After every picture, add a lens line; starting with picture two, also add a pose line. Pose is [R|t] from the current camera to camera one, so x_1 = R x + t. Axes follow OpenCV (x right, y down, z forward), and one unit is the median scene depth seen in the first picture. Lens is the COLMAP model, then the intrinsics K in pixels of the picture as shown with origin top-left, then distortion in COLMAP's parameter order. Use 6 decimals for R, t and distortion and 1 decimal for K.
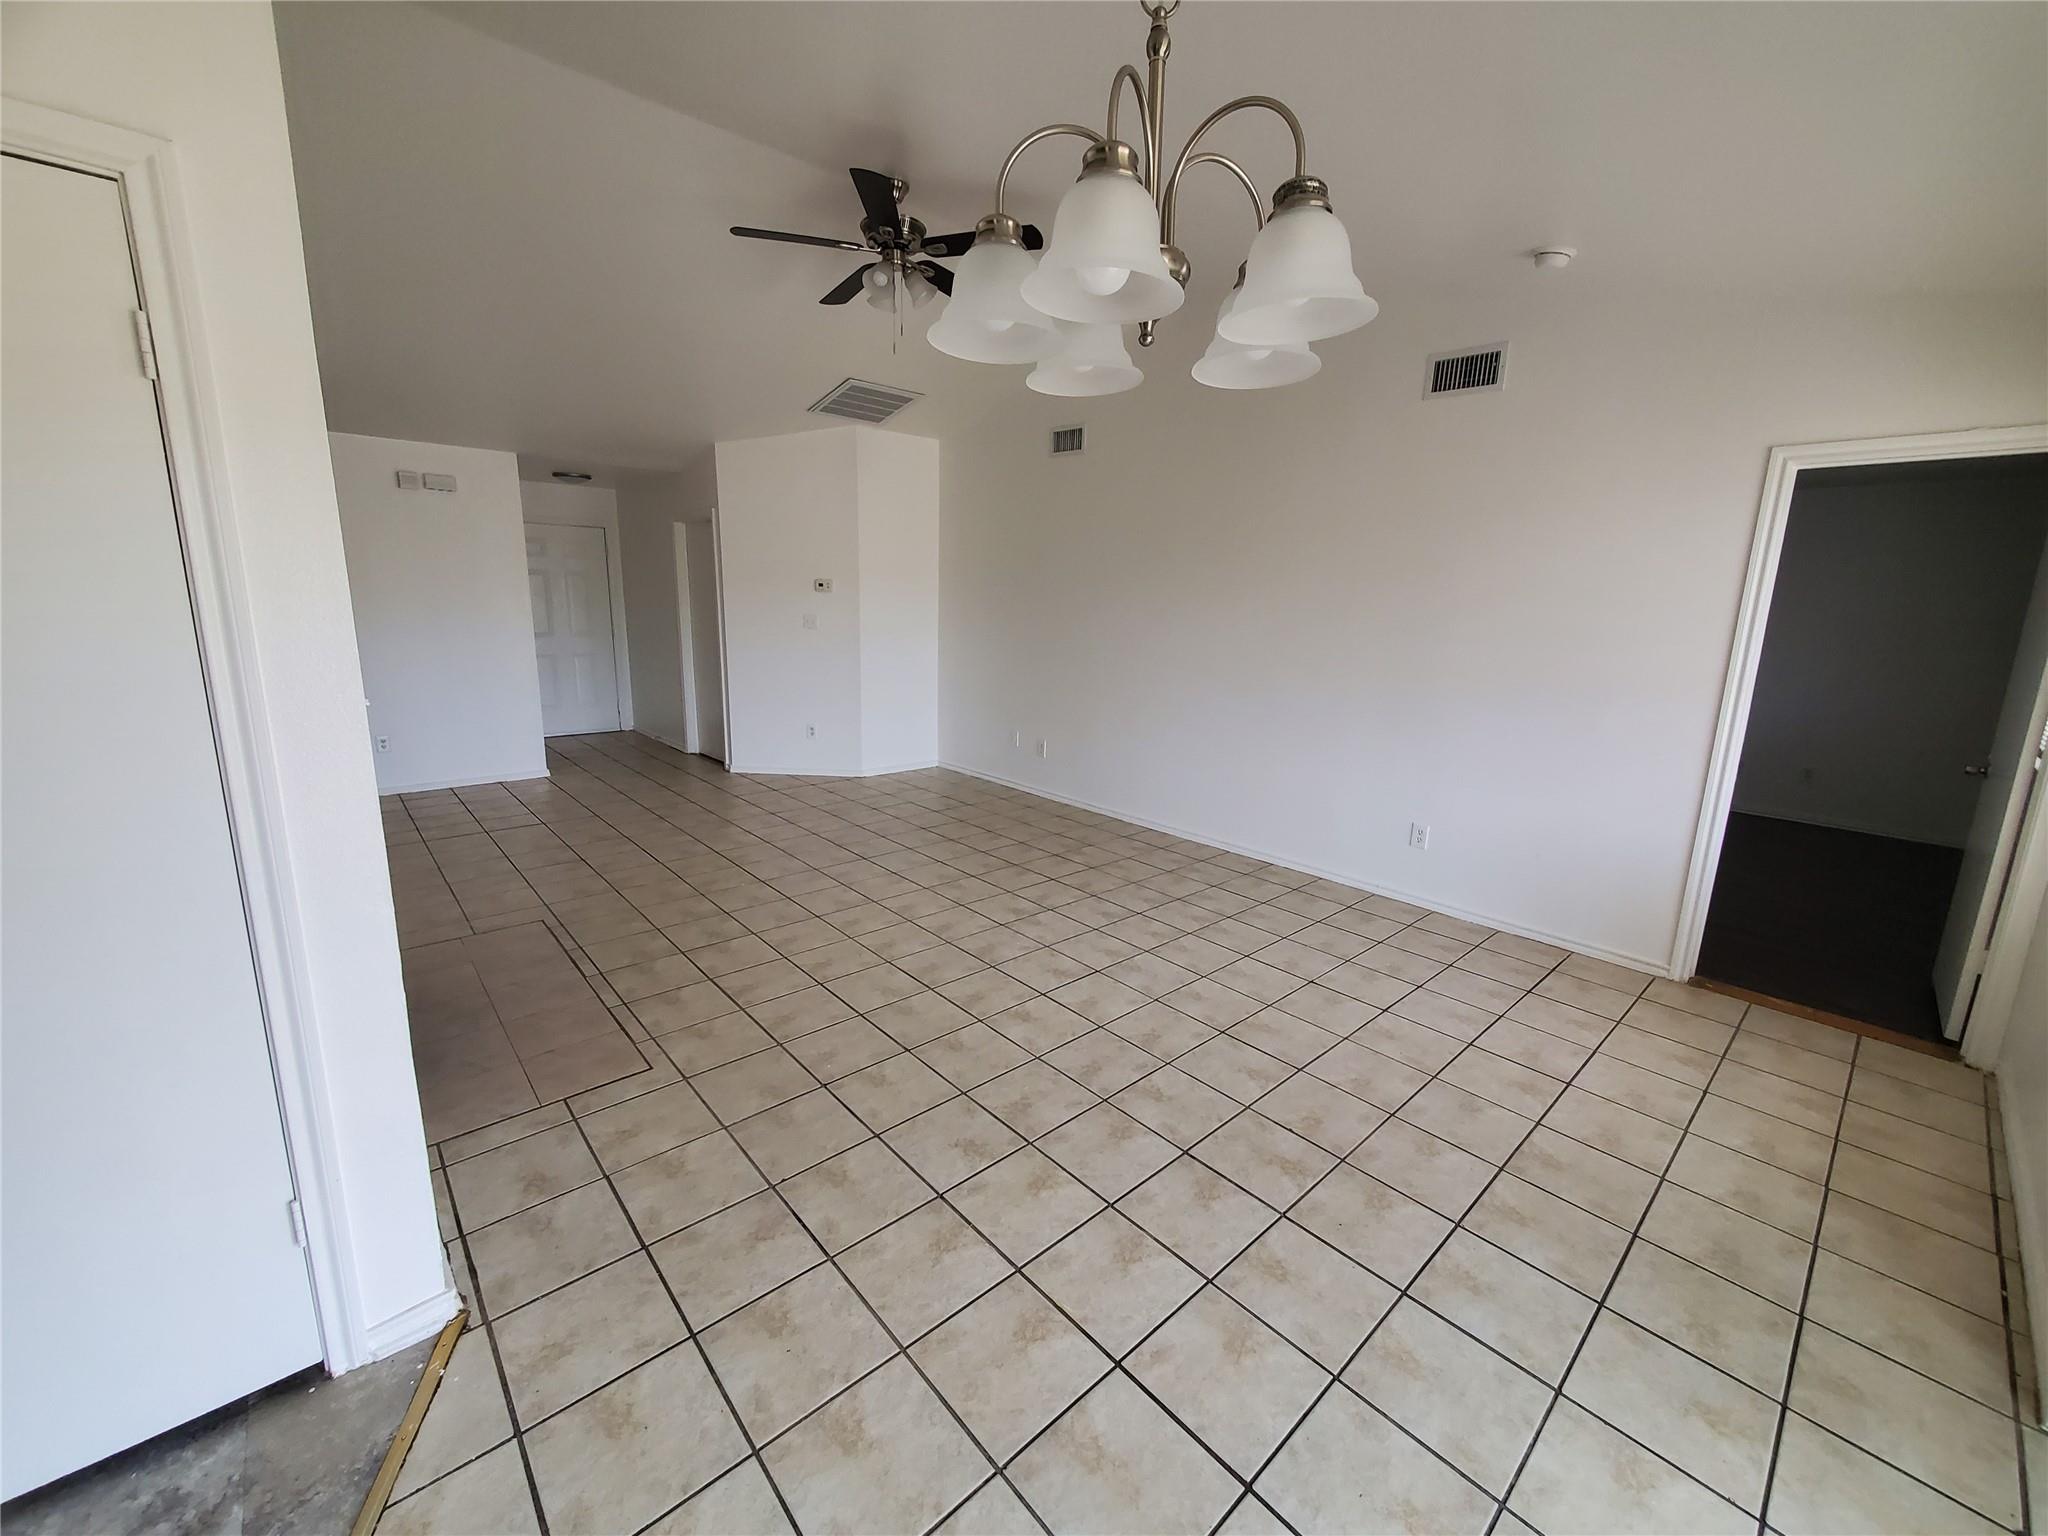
lens RADIAL K [[809.9, 0, 1039.9], [0, 809.9, 760.3], [0, 0, 1]] dist [0.000132, -0.000830]
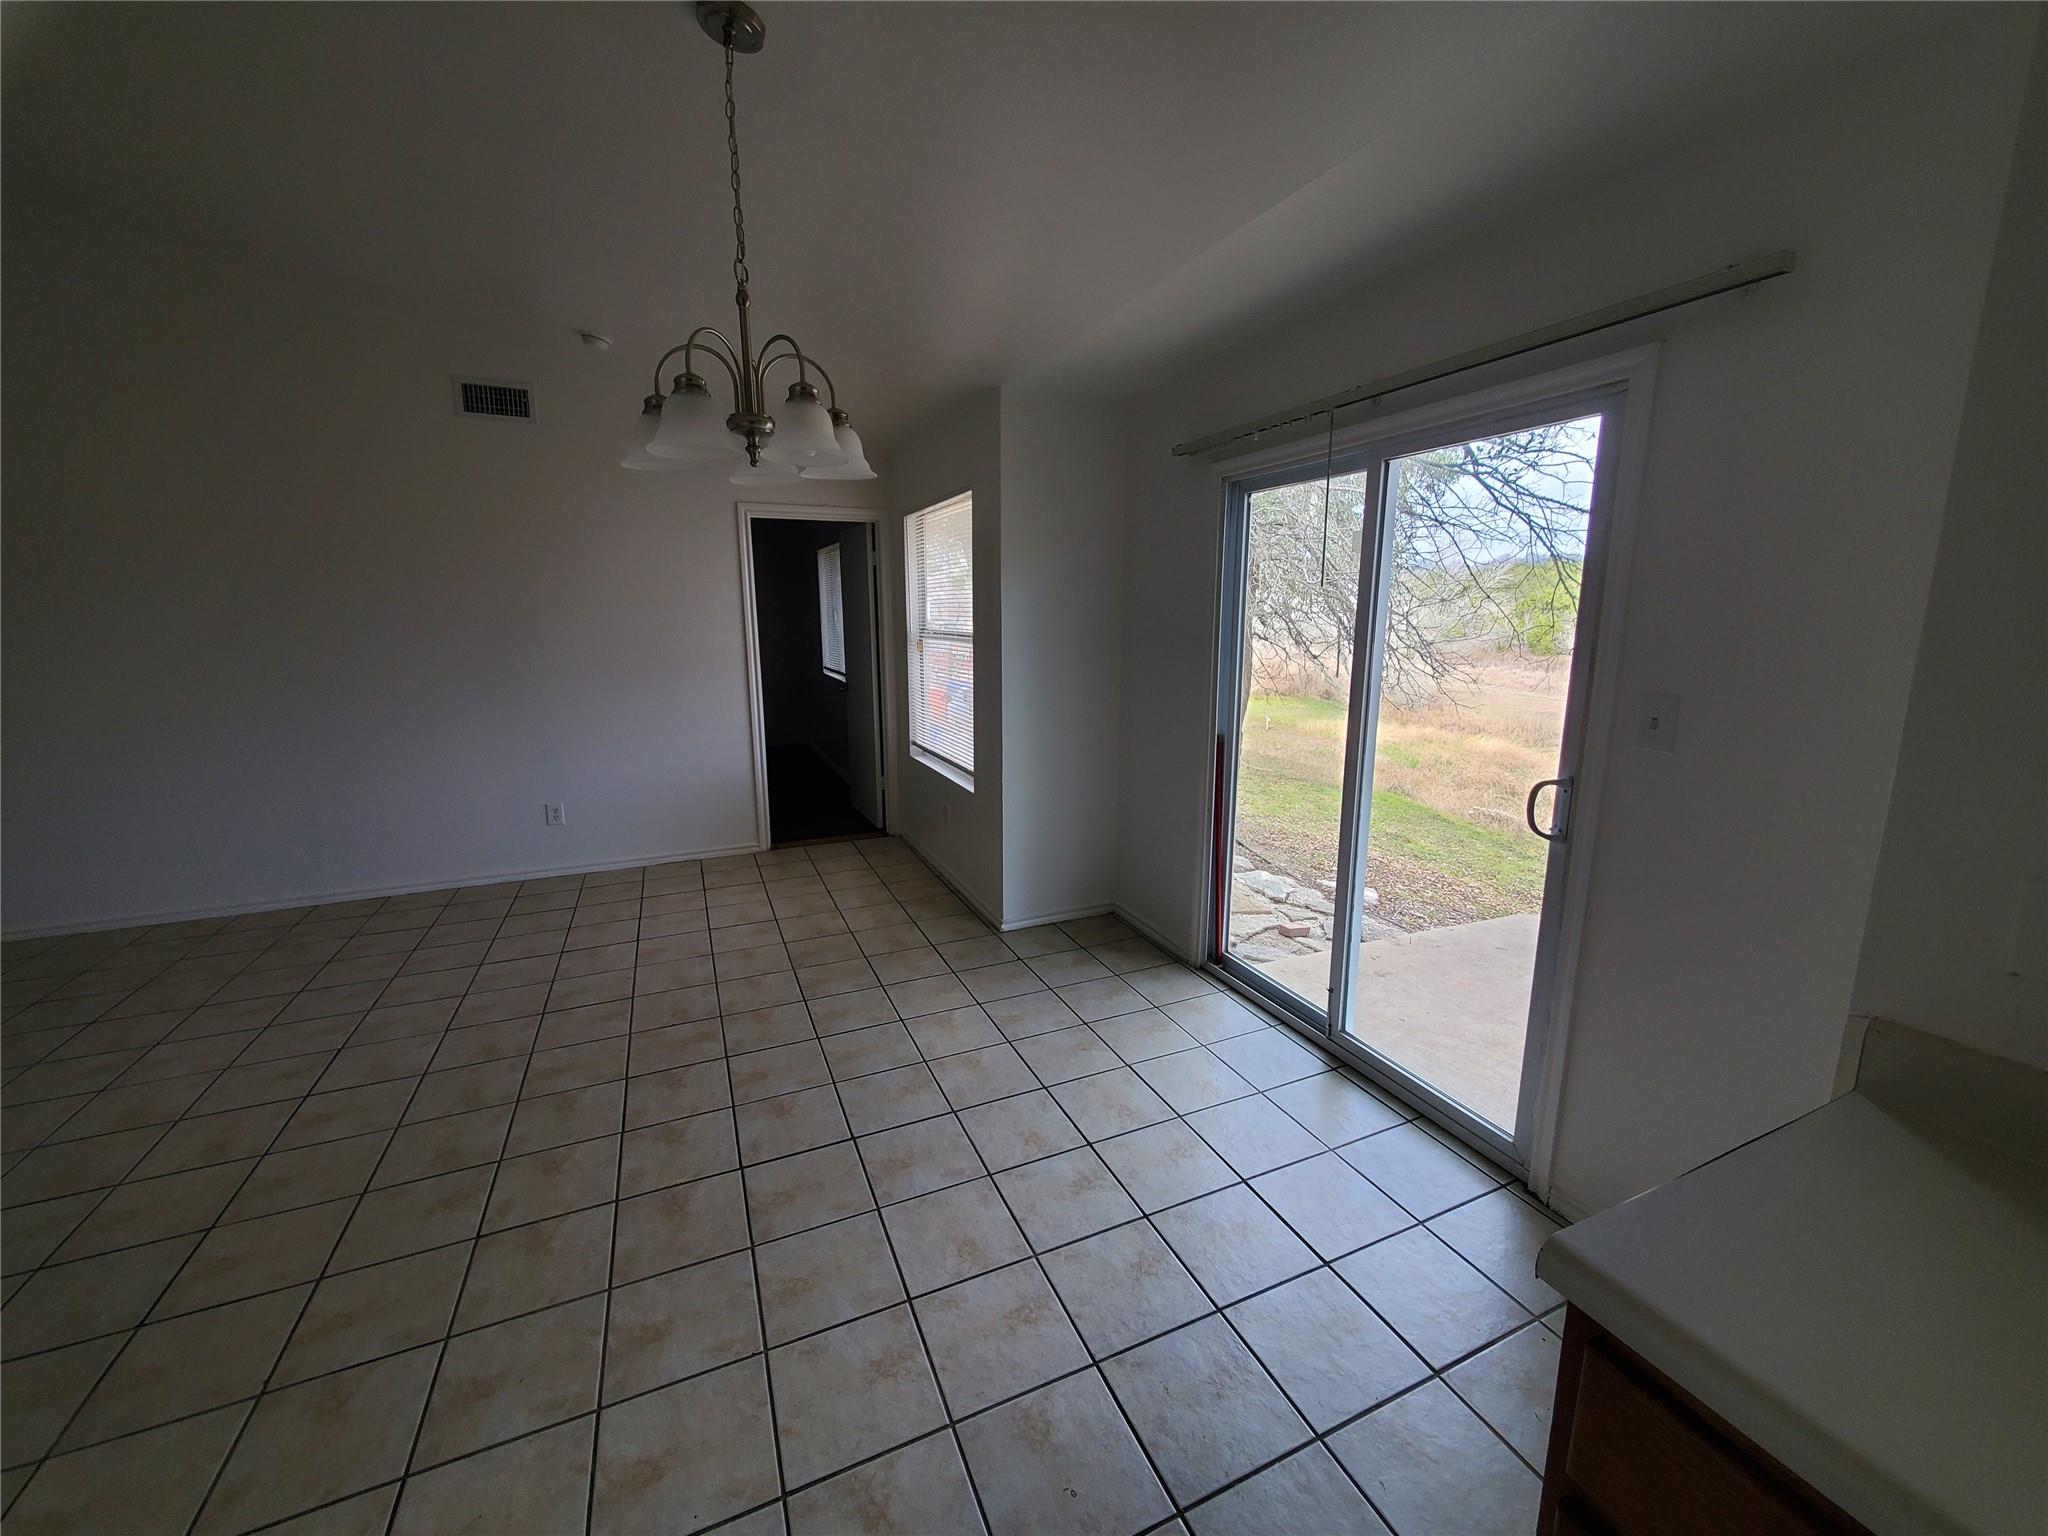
lens RADIAL K [[809.9, 0, 1034.2], [0, 809.9, 764.1], [0, 0, 1]] dist [0.000132, -0.000830]
pose [[0.318791, -0.211472, 0.923933, -0.498548], [0.199562, 0.967917, 0.152683, -0.017718], [-0.926578, 0.135708, 0.350765, -0.022109]]
